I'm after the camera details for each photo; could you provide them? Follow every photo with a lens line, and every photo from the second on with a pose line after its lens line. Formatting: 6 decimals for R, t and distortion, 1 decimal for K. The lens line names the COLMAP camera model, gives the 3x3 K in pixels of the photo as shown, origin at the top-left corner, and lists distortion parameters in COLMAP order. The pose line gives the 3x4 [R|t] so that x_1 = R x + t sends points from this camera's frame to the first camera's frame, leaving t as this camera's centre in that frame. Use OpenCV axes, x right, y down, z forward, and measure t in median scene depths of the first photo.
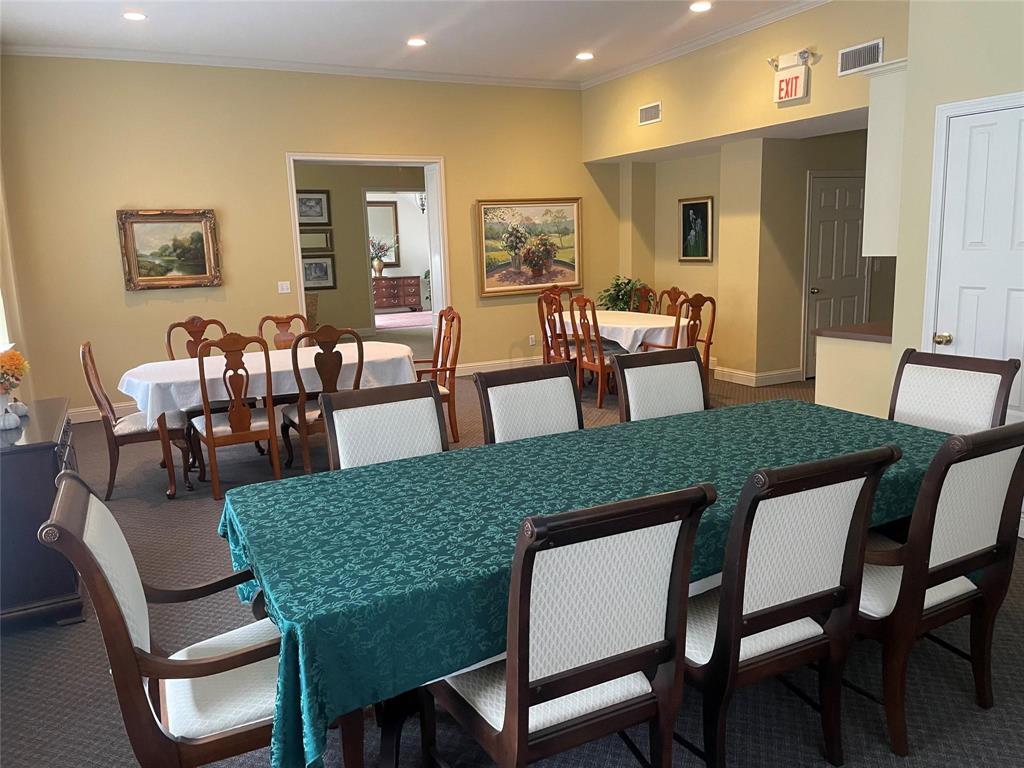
lens RADIAL K [[785.3, 0, 509.1], [0, 785.3, 388.2], [0, 0, 1]] dist [0.011117, -0.000735]
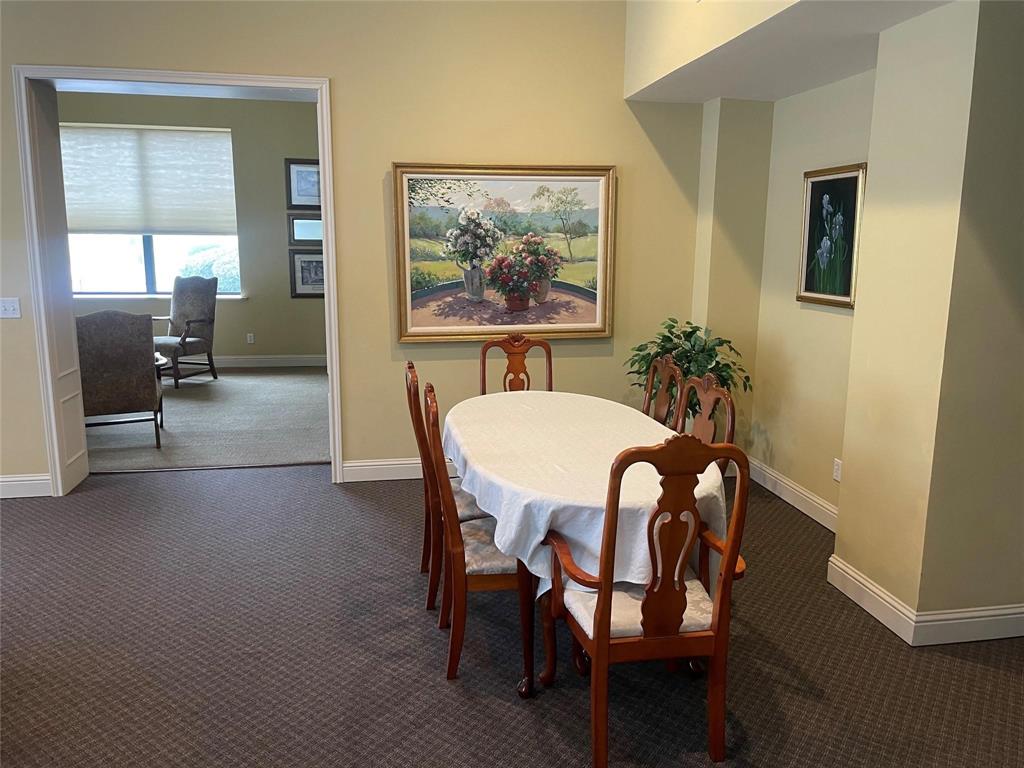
lens RADIAL K [[785.3, 0, 517.1], [0, 785.3, 376.1], [0, 0, 1]] dist [0.011117, -0.000735]
pose [[0.958601, 0.090166, -0.270102, 0.187461], [-0.093378, 0.995630, 0.000961, -0.099177], [0.269008, 0.024301, 0.962831, 0.488173]]
